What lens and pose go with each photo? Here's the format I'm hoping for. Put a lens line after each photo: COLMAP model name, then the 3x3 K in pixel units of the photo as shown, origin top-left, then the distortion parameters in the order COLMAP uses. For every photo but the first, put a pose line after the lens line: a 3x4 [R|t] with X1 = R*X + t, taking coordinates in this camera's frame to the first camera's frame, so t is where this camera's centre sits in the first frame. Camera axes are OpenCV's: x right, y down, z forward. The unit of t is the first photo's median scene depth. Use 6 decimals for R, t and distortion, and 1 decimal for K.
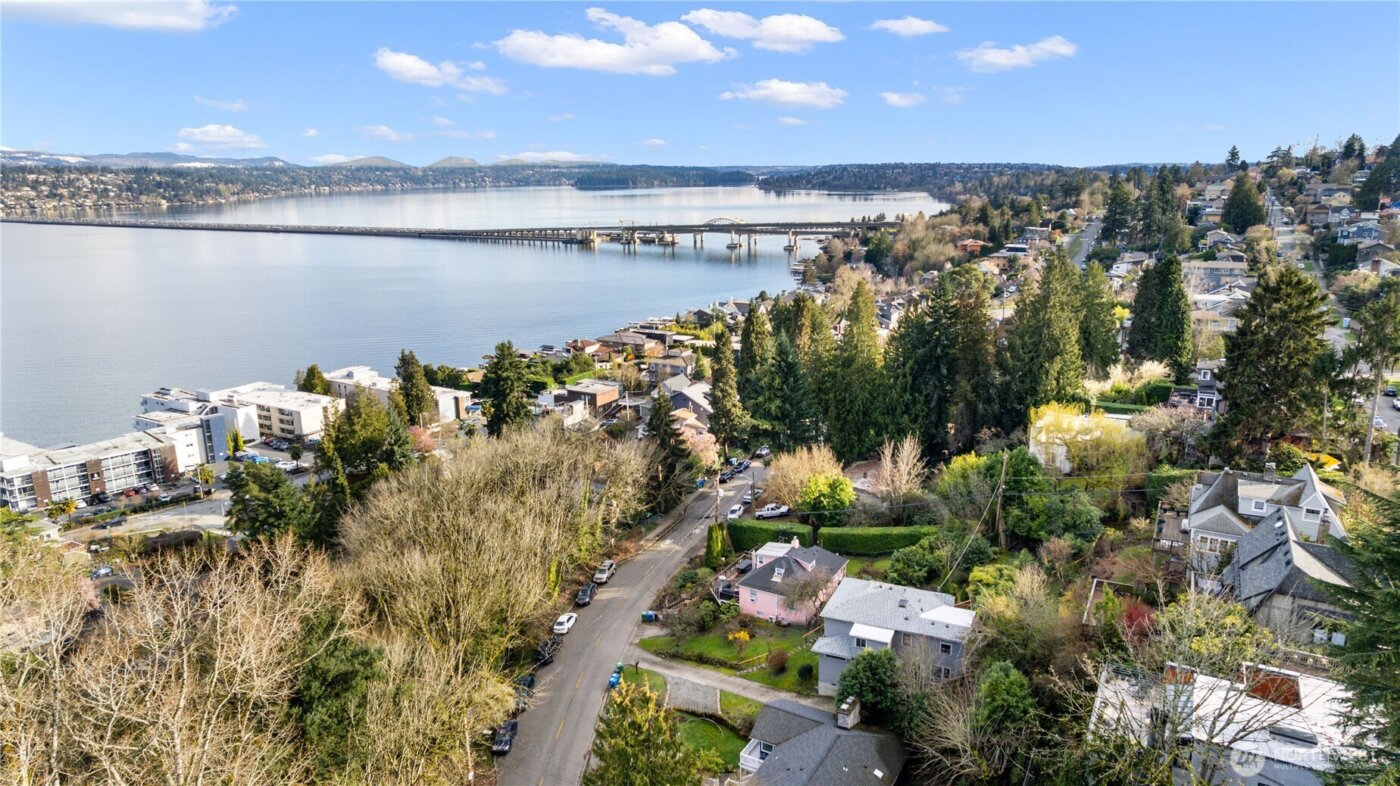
lens RADIAL K [[896.0, 0, 700.0], [0, 896.0, 393.0], [0, 0, 1]] dist [-0.064172, 0.052322]
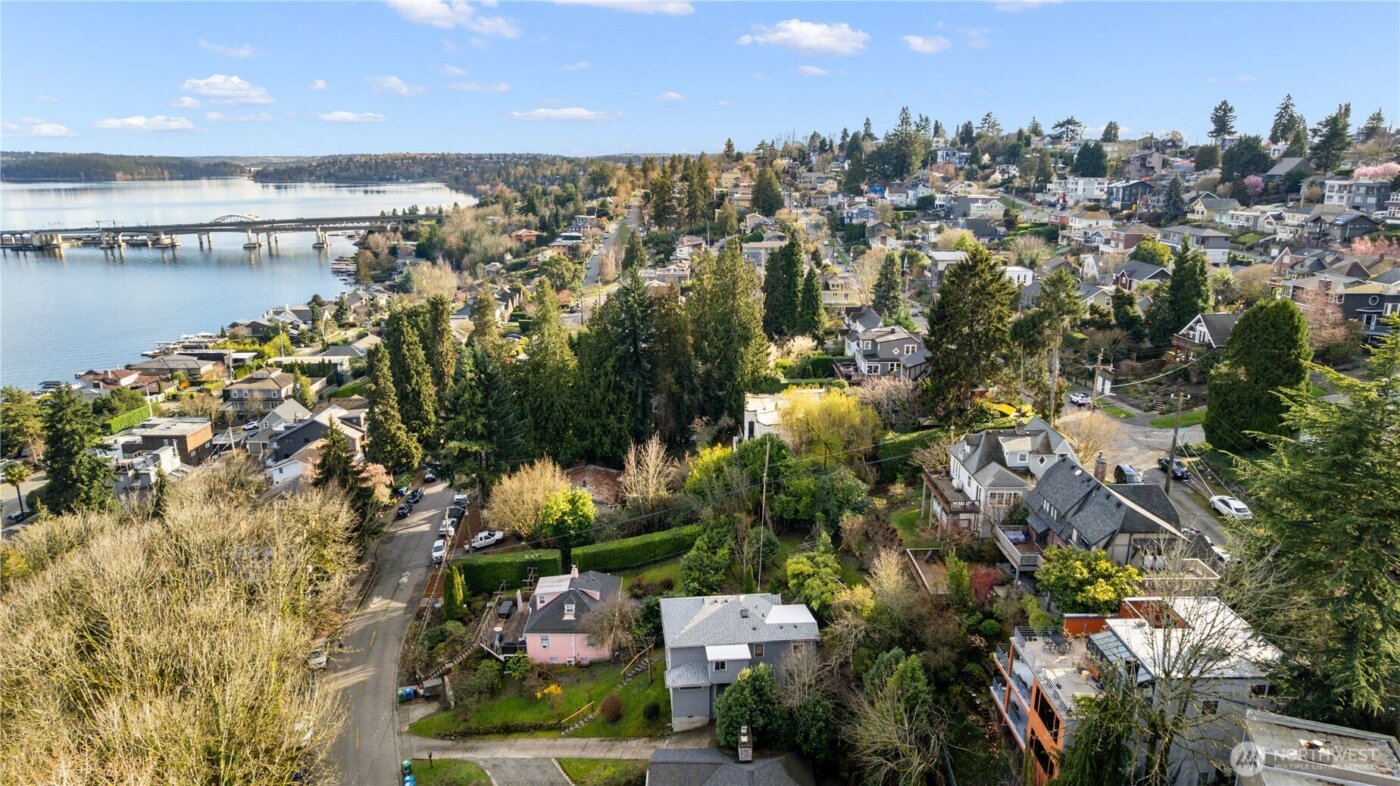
lens RADIAL K [[896.0, 0, 700.0], [0, 896.0, 393.0], [0, 0, 1]] dist [-0.064172, 0.052322]
pose [[0.864368, -0.116785, 0.489110, -0.085395], [0.111726, 0.992948, 0.039642, -0.014543], [-0.490291, 0.020381, 0.871321, 0.059924]]
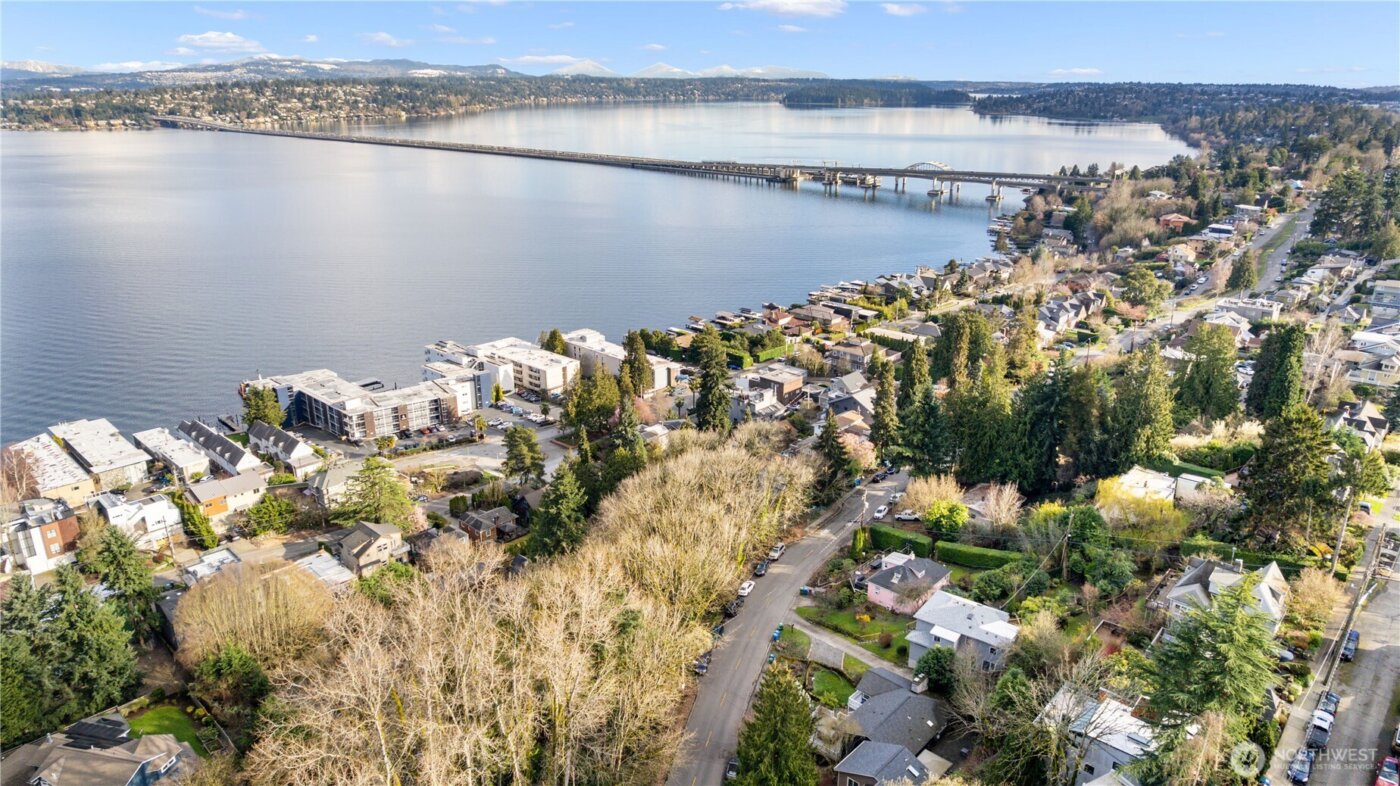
lens RADIAL K [[896.0, 0, 700.0], [0, 896.0, 393.0], [0, 0, 1]] dist [-0.064172, 0.052322]
pose [[0.974878, 0.085273, -0.205769, 0.020032], [-0.065818, 0.992846, 0.099621, -0.085114], [0.212792, -0.083575, 0.973517, -0.172806]]
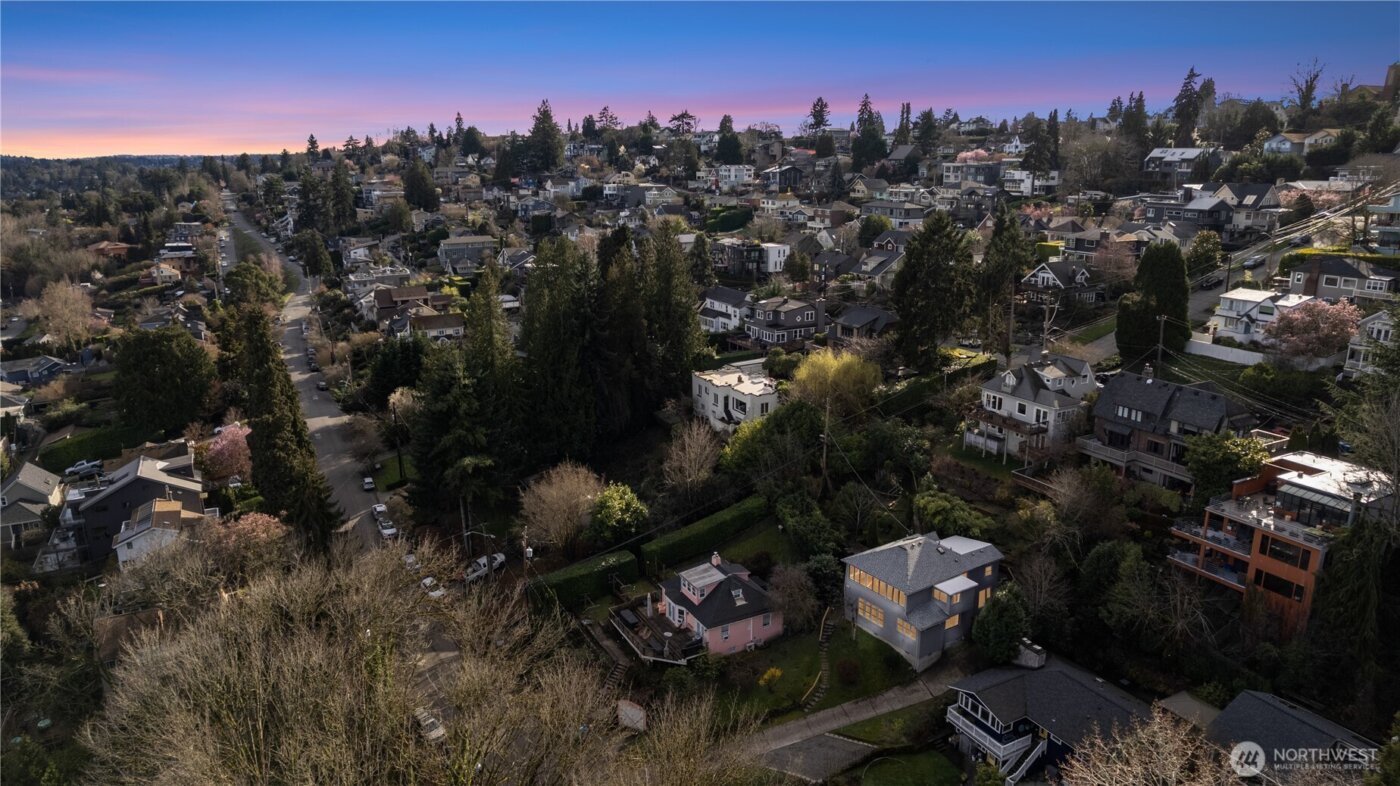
lens RADIAL K [[896.0, 0, 700.0], [0, 896.0, 393.0], [0, 0, 1]] dist [-0.064172, 0.052322]
pose [[0.526680, -0.210466, 0.823597, -0.244889], [0.203697, 0.971885, 0.118099, -0.040602], [-0.825297, 0.105564, 0.554744, 0.212379]]
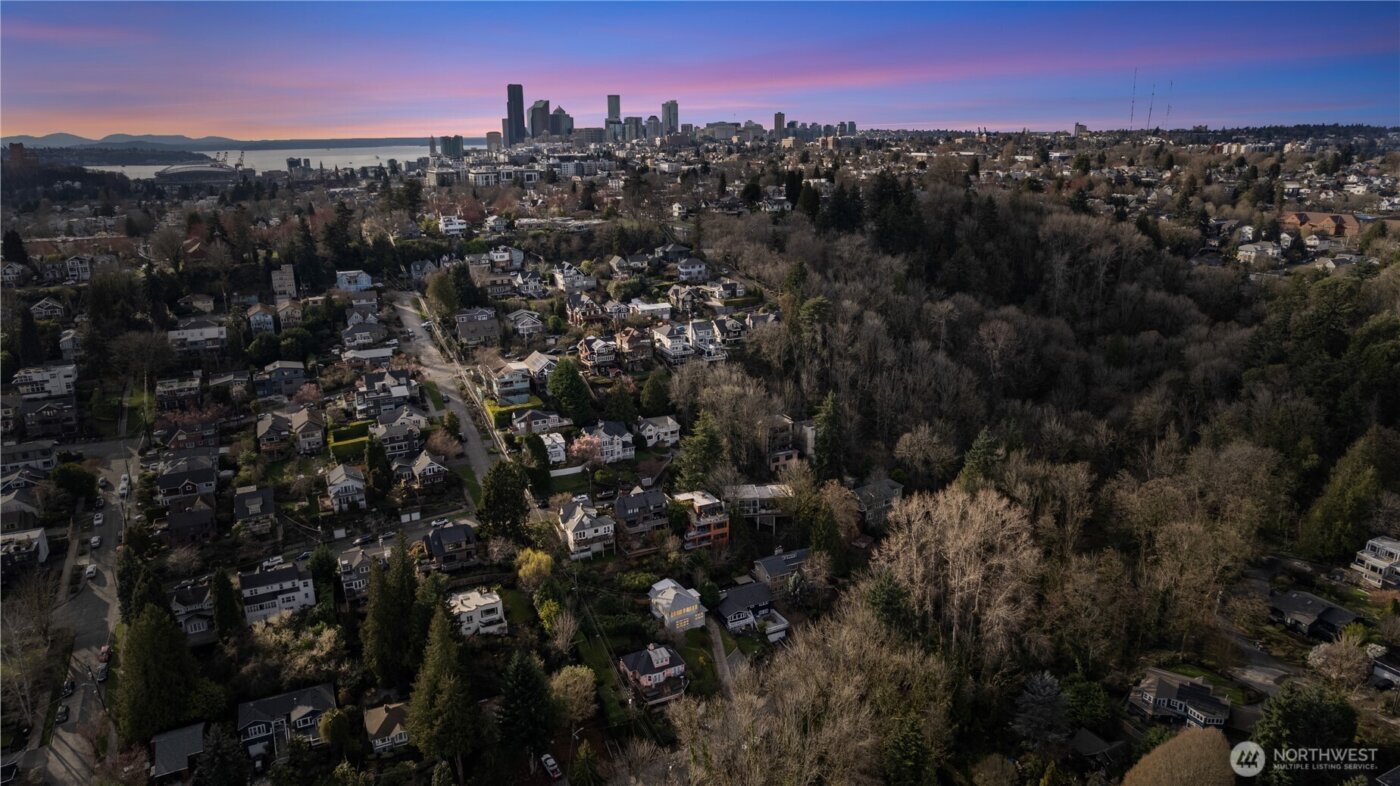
lens RADIAL K [[896.0, 0, 700.0], [0, 896.0, 393.0], [0, 0, 1]] dist [-0.064172, 0.052322]
pose [[-0.830258, -0.141699, 0.539067, -0.388672], [0.151069, 0.873738, 0.462343, -0.491754], [-0.536517, 0.465300, -0.704021, 0.851819]]
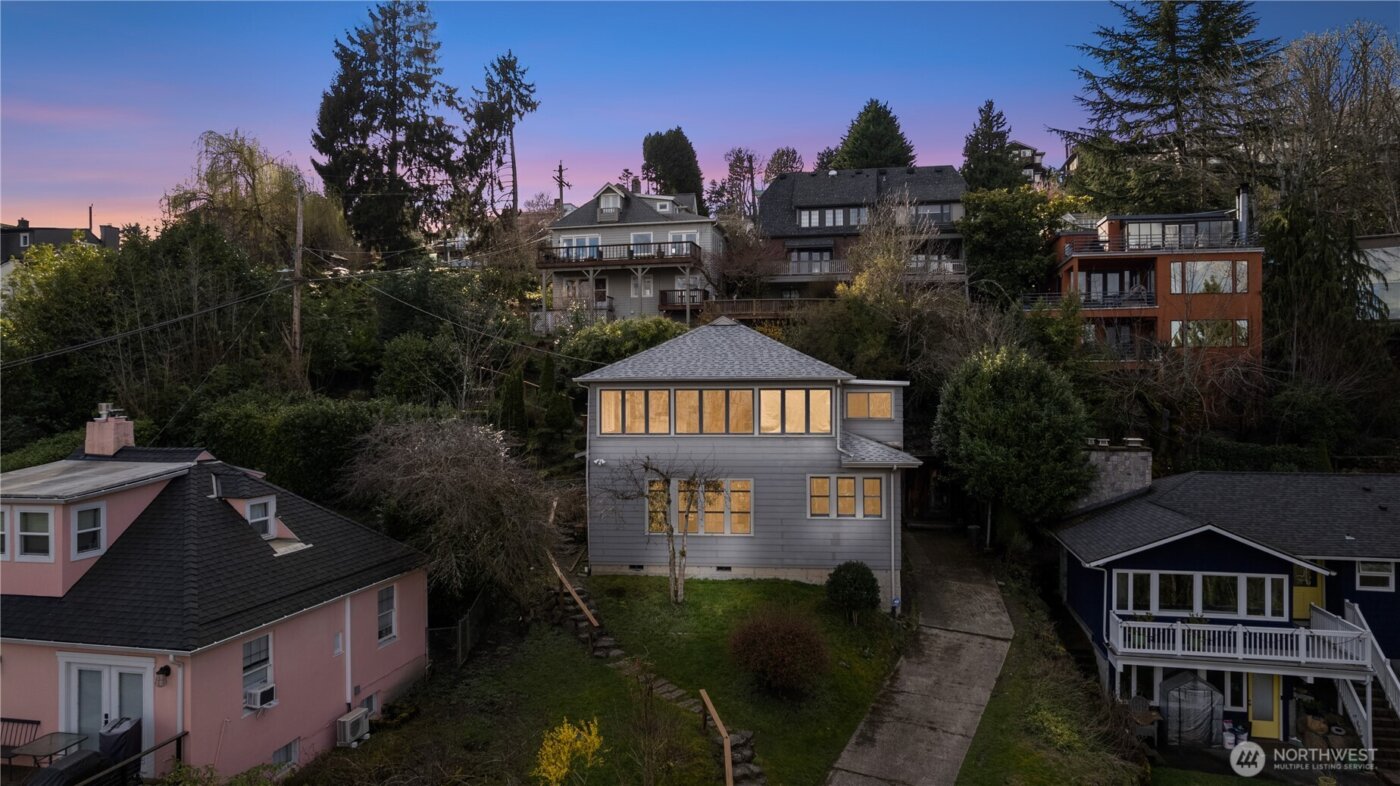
lens RADIAL K [[896.0, 0, 700.0], [0, 896.0, 393.0], [0, 0, 1]] dist [-0.064172, 0.052322]
pose [[-0.306303, 0.012708, 0.951849, -0.052443], [0.238411, 0.969068, 0.063782, 0.075151], [-0.921596, 0.246468, -0.299859, 0.389590]]
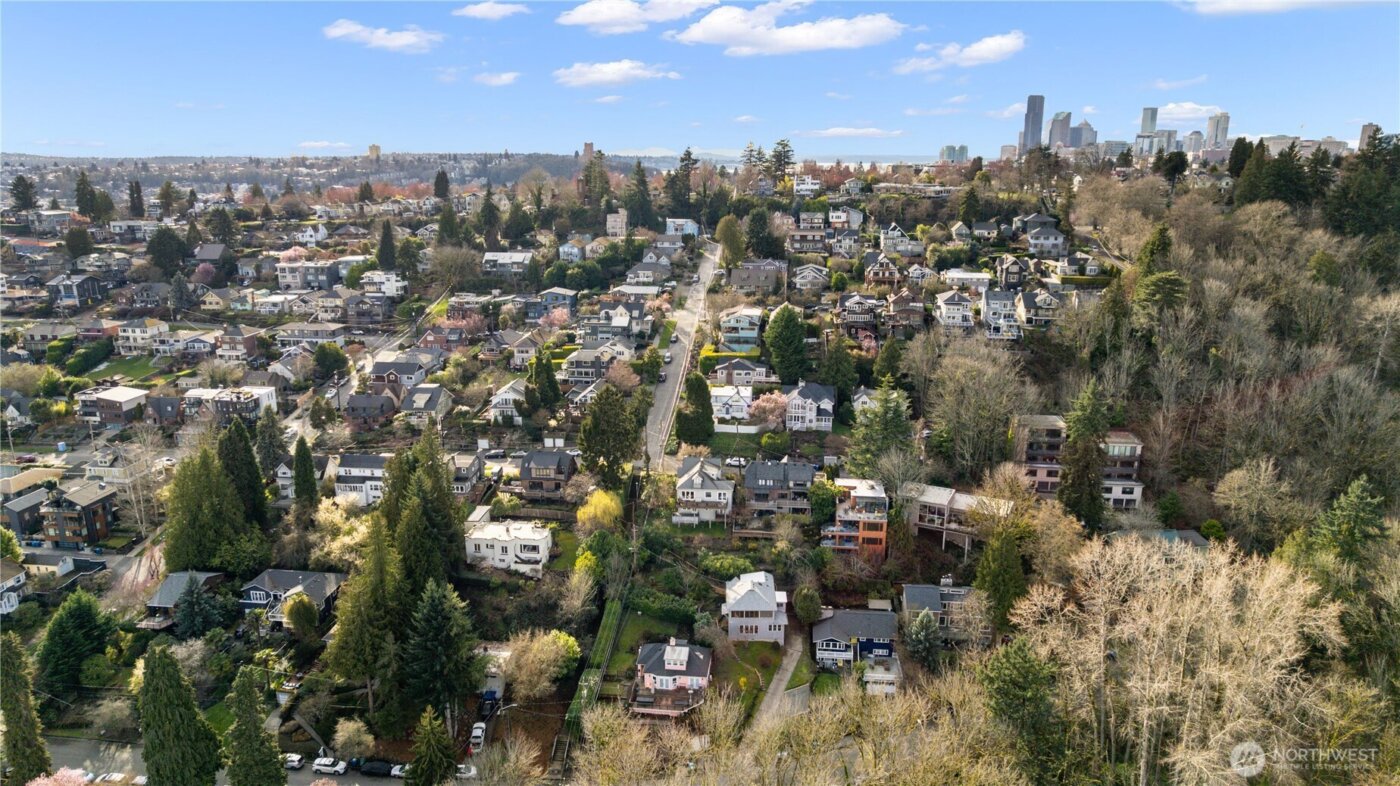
lens RADIAL K [[896.0, 0, 700.0], [0, 896.0, 393.0], [0, 0, 1]] dist [-0.064172, 0.052322]
pose [[-0.402384, -0.227749, 0.886689, -0.461148], [0.225774, 0.913956, 0.337209, -0.285064], [-0.887194, 0.335878, -0.316341, 0.536607]]
